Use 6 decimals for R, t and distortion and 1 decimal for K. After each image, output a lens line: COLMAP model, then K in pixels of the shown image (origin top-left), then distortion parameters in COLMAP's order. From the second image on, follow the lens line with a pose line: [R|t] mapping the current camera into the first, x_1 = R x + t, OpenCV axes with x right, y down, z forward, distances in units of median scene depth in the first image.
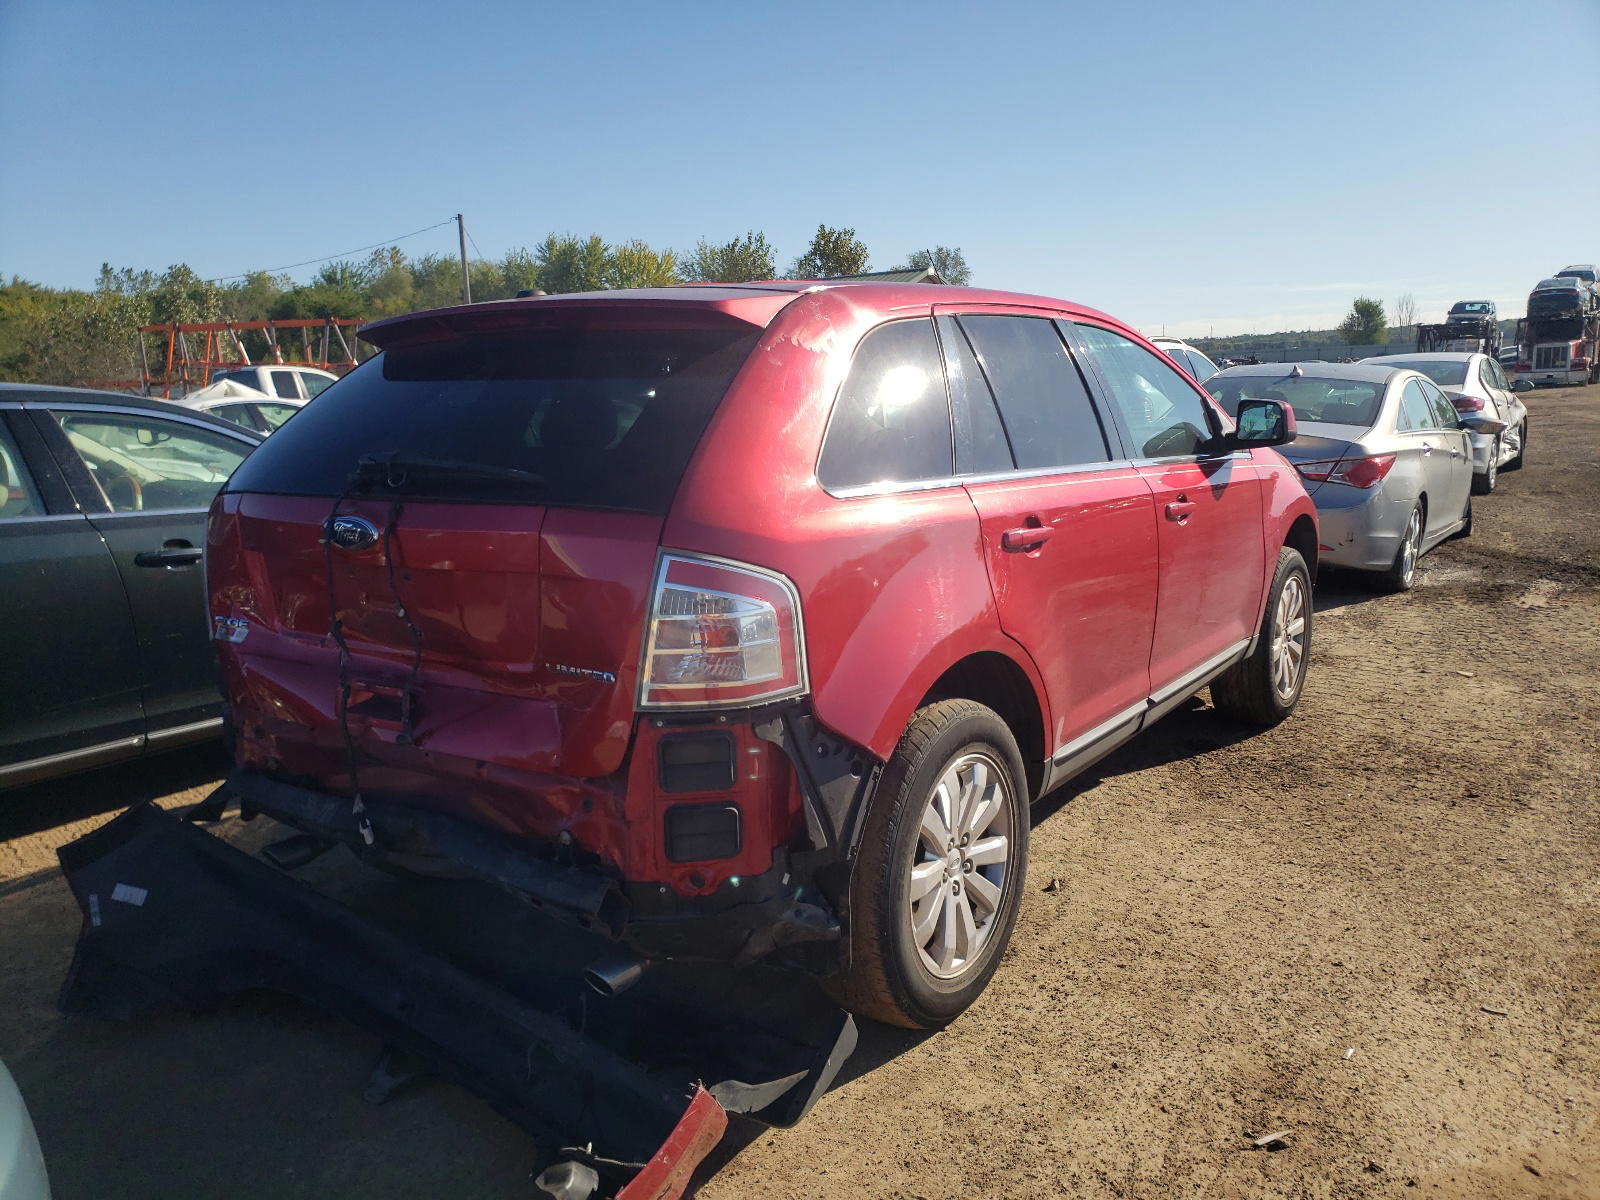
lens RADIAL K [[1190.0, 0, 801.4], [0, 1190.0, 620.4], [0, 0, 1]] dist [0.055035, -0.068902]
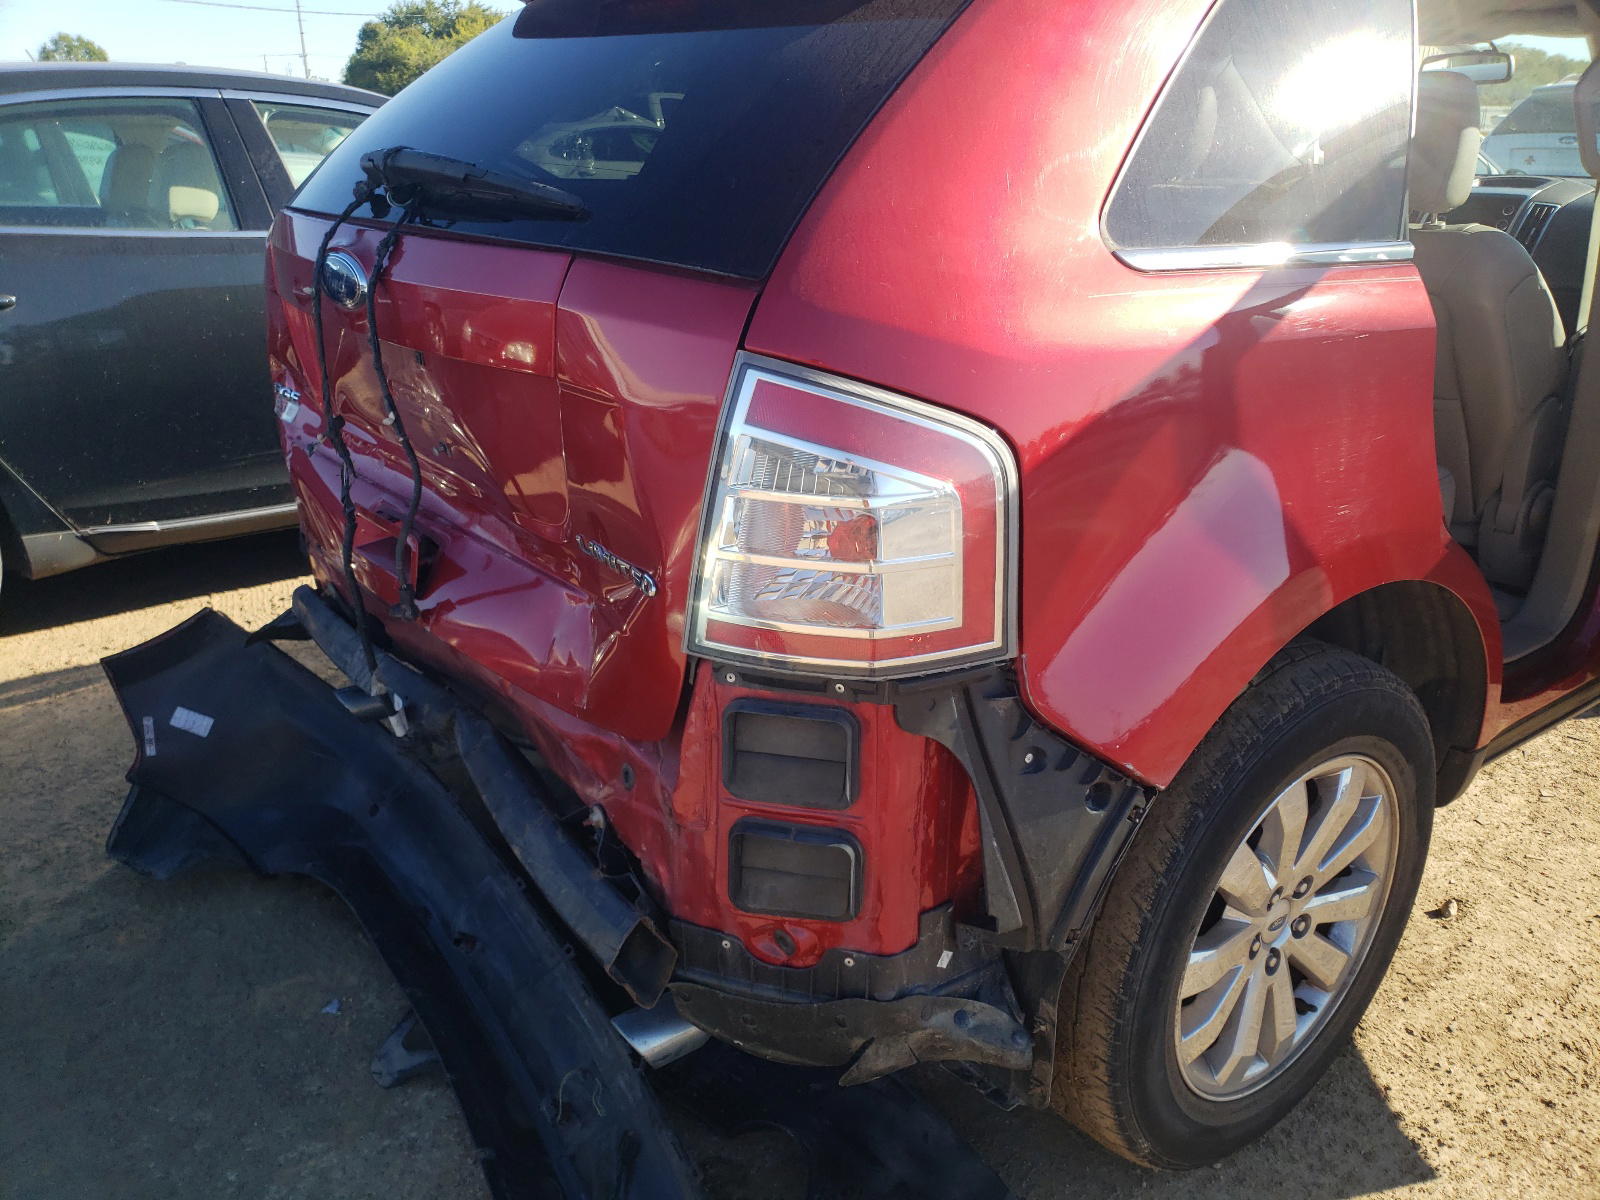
lens RADIAL K [[1190.0, 0, 801.4], [0, 1190.0, 620.4], [0, 0, 1]] dist [0.055035, -0.068902]
pose [[0.950469, 0.141318, -0.276835, 0.057013], [-0.083268, 0.973878, 0.211255, -0.054885], [0.299458, -0.177739, 0.937408, 0.473101]]
